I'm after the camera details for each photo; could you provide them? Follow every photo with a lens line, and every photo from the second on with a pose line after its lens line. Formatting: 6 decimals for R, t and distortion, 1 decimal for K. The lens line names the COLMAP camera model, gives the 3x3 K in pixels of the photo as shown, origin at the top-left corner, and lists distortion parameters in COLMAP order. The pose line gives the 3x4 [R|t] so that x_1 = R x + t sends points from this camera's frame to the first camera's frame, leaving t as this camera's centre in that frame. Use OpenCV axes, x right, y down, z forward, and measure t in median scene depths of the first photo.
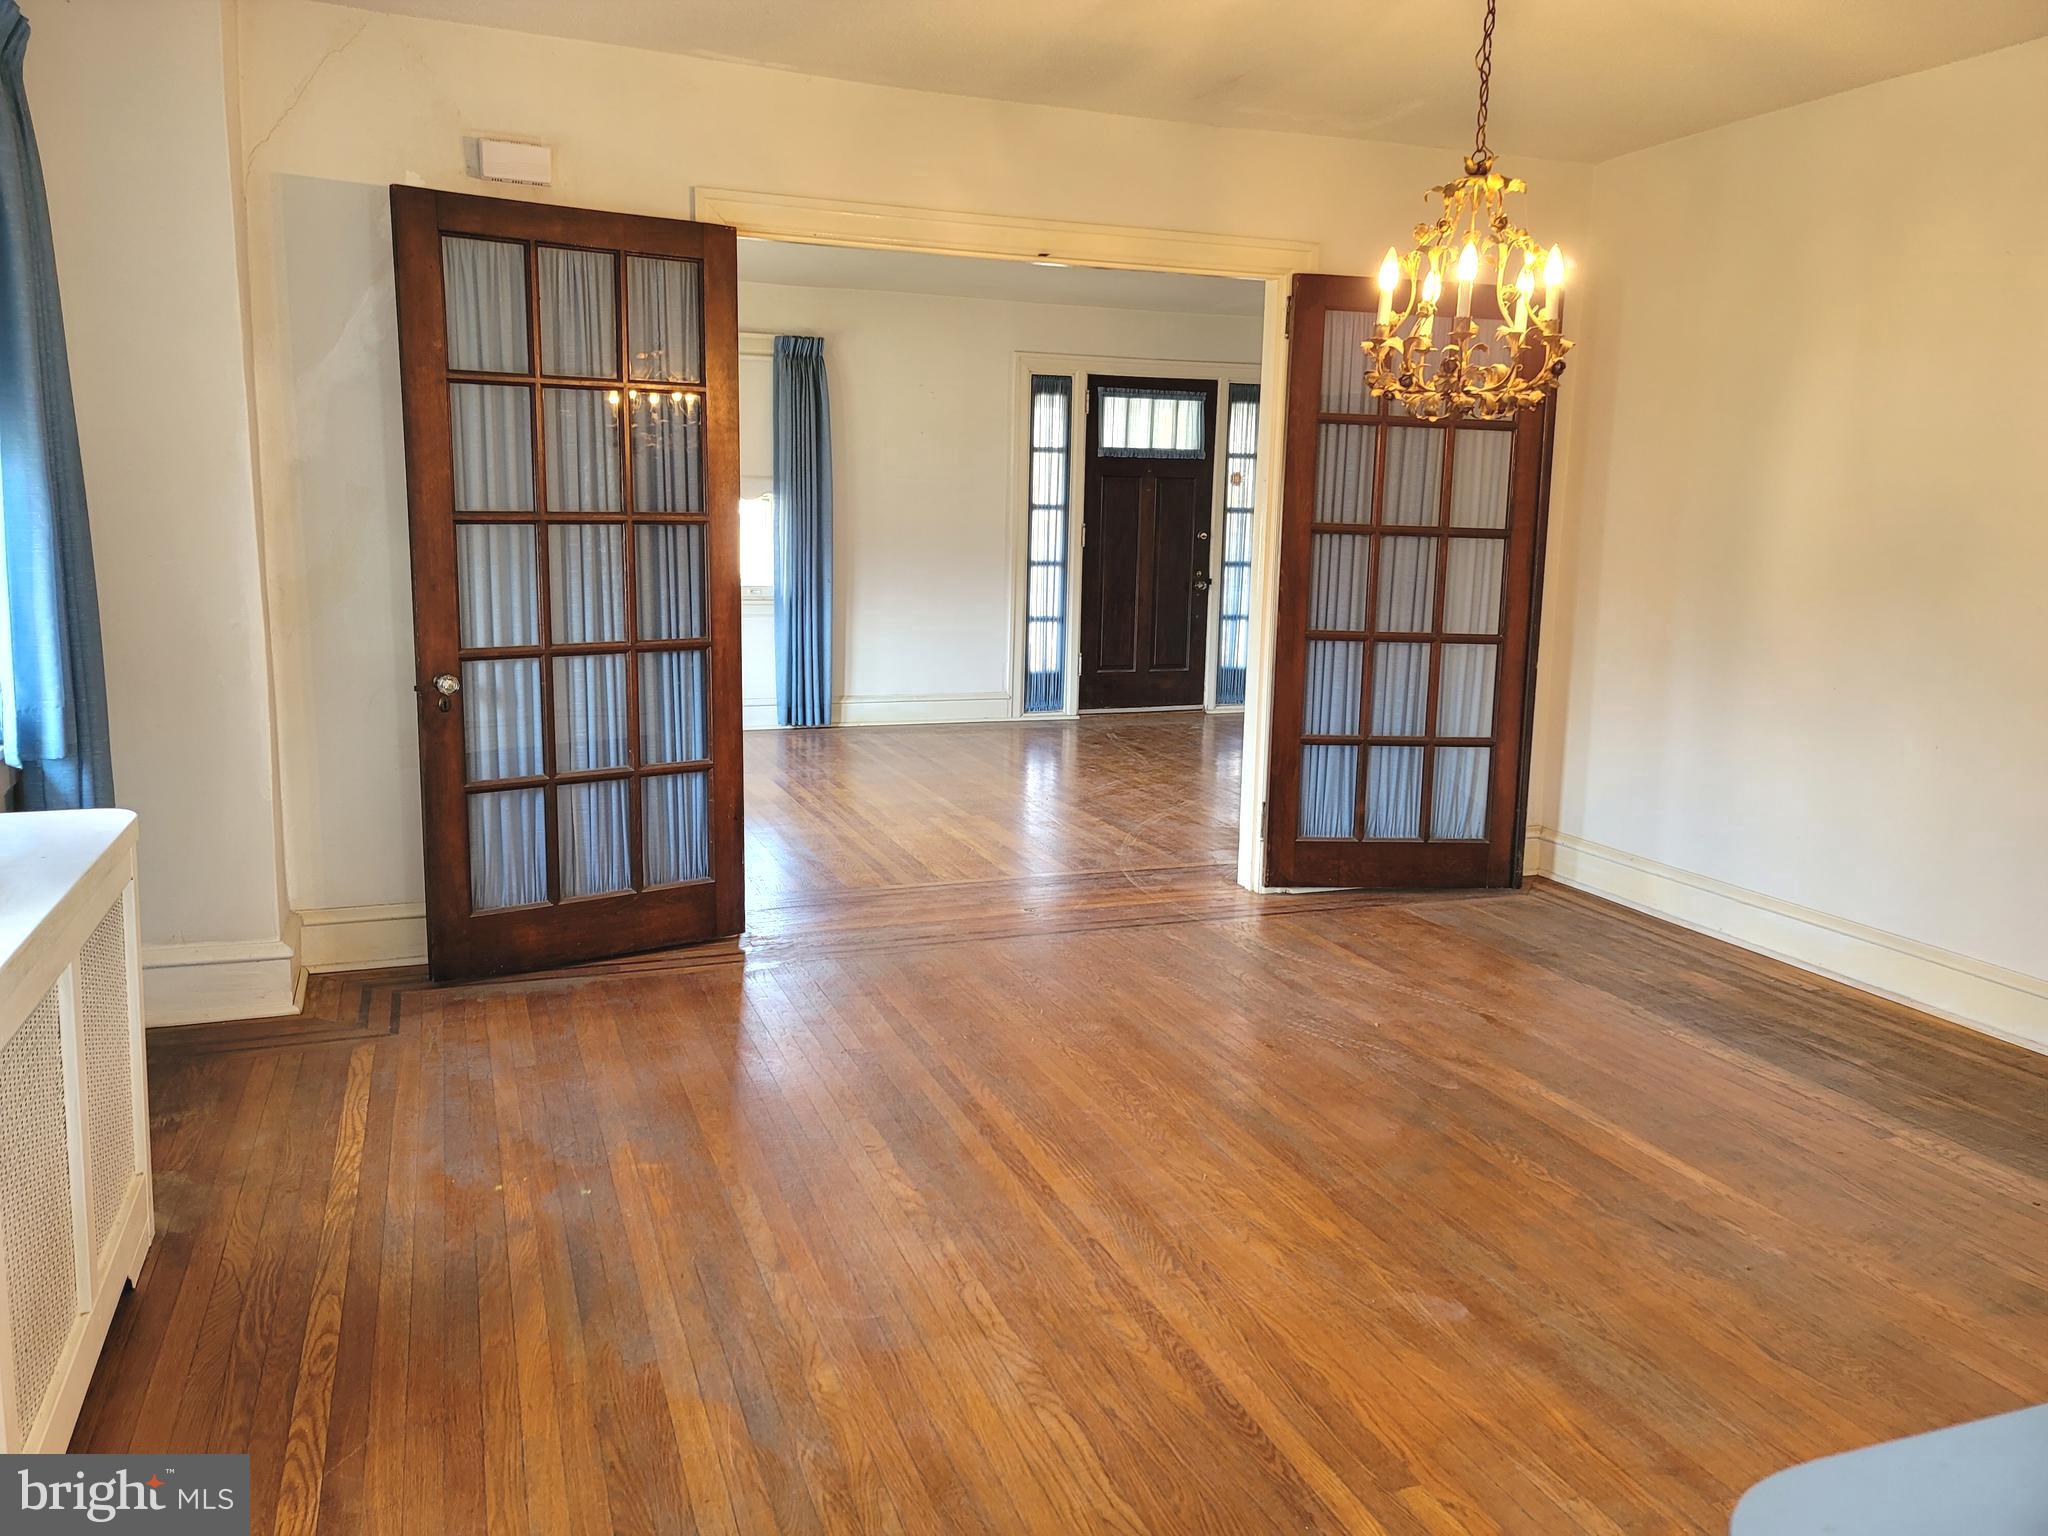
lens RADIAL K [[1494.8, 0, 1033.4], [0, 1494.8, 746.2], [0, 0, 1]] dist [0.092145, -0.077477]
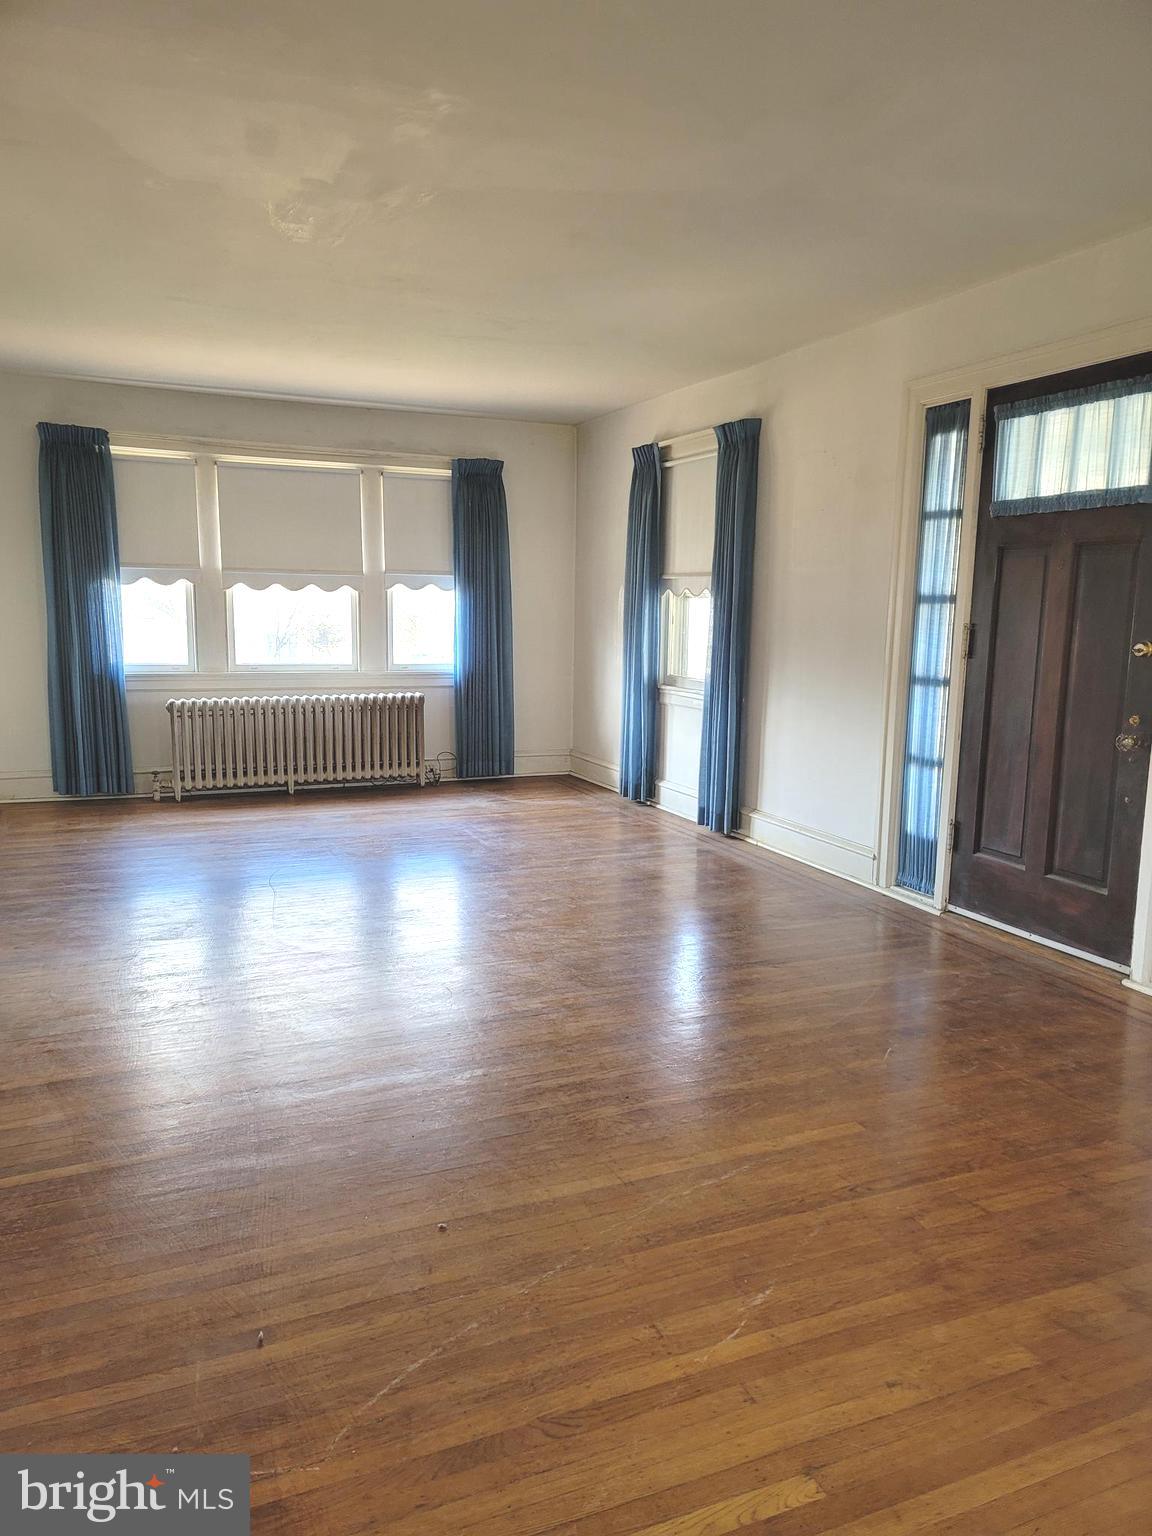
lens RADIAL K [[1115.6, 0, 576.8], [0, 1115.6, 764.1], [0, 0, 1]] dist [0.076964, -0.062963]
pose [[0.038295, 0.124120, -0.991528, 1.172930], [-0.172690, 0.978148, 0.115776, -0.262674], [0.984232, 0.166793, 0.058893, 1.845364]]
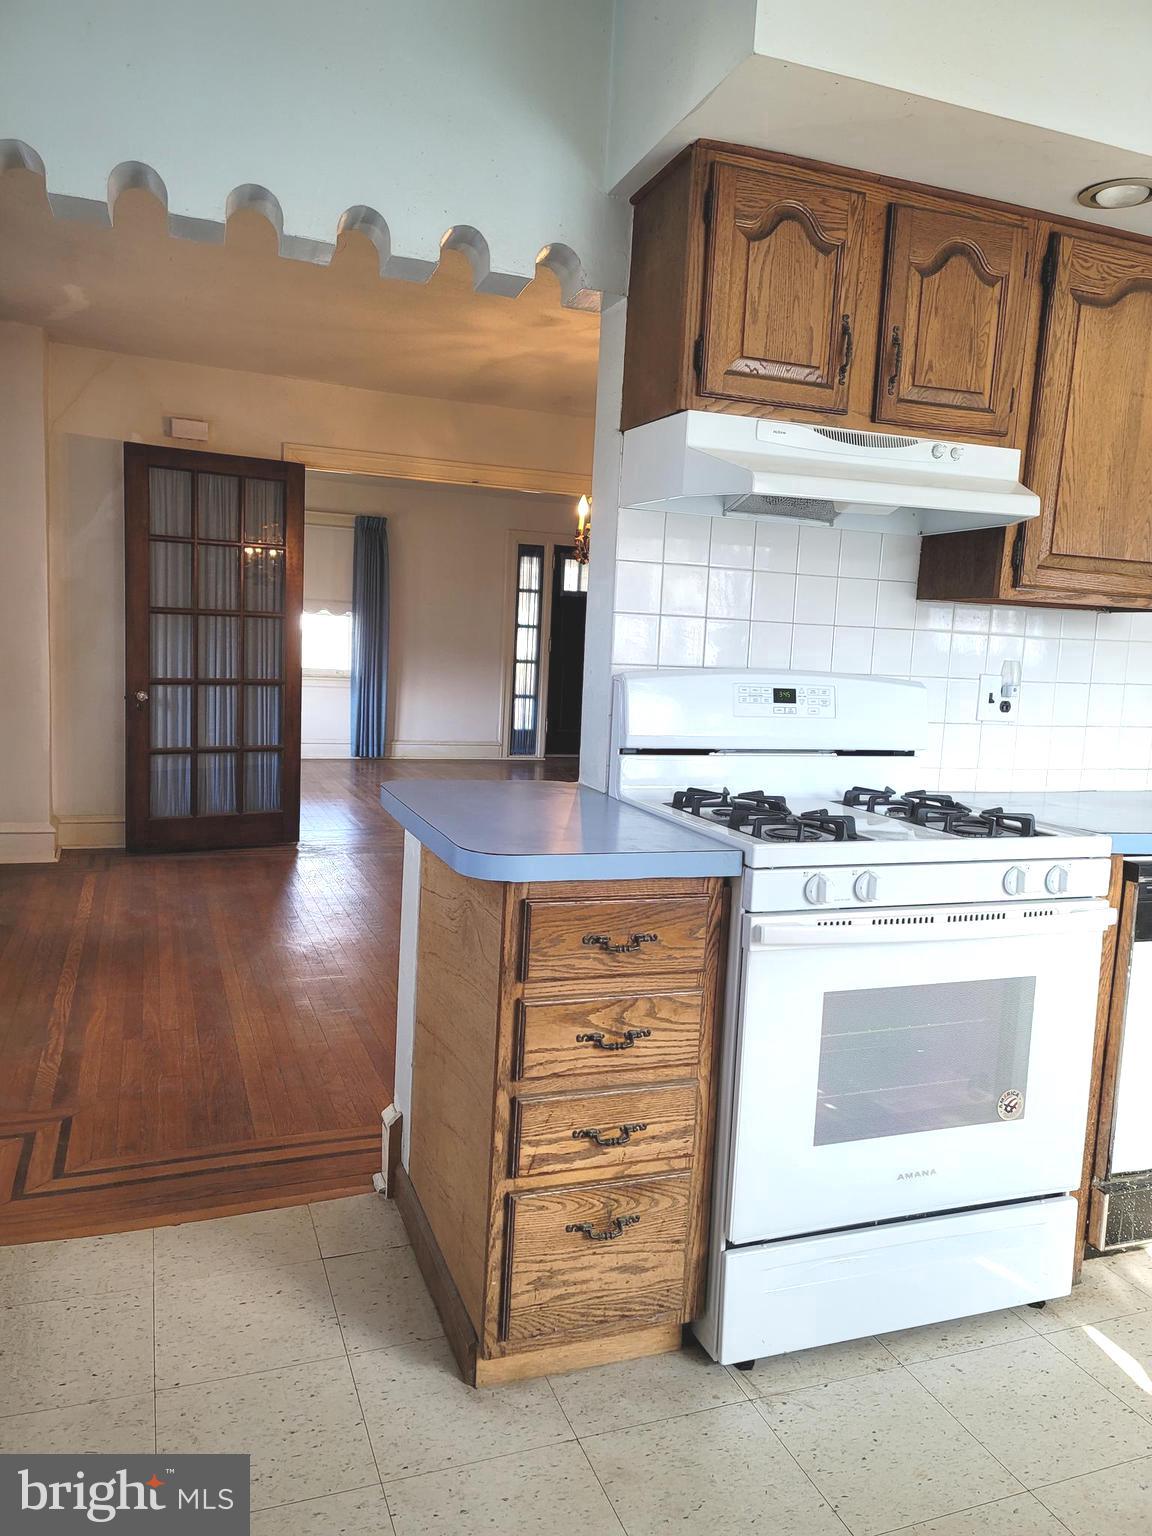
lens RADIAL K [[1121.1, 0, 593.2], [0, 1121.1, 772.3], [0, 0, 1]] dist [0.092145, -0.077477]
pose [[0.999593, 0.027842, 0.006256, 0.171526], [-0.027565, 0.998790, -0.040717, 0.094519], [-0.007382, 0.040528, 0.999151, -0.422139]]
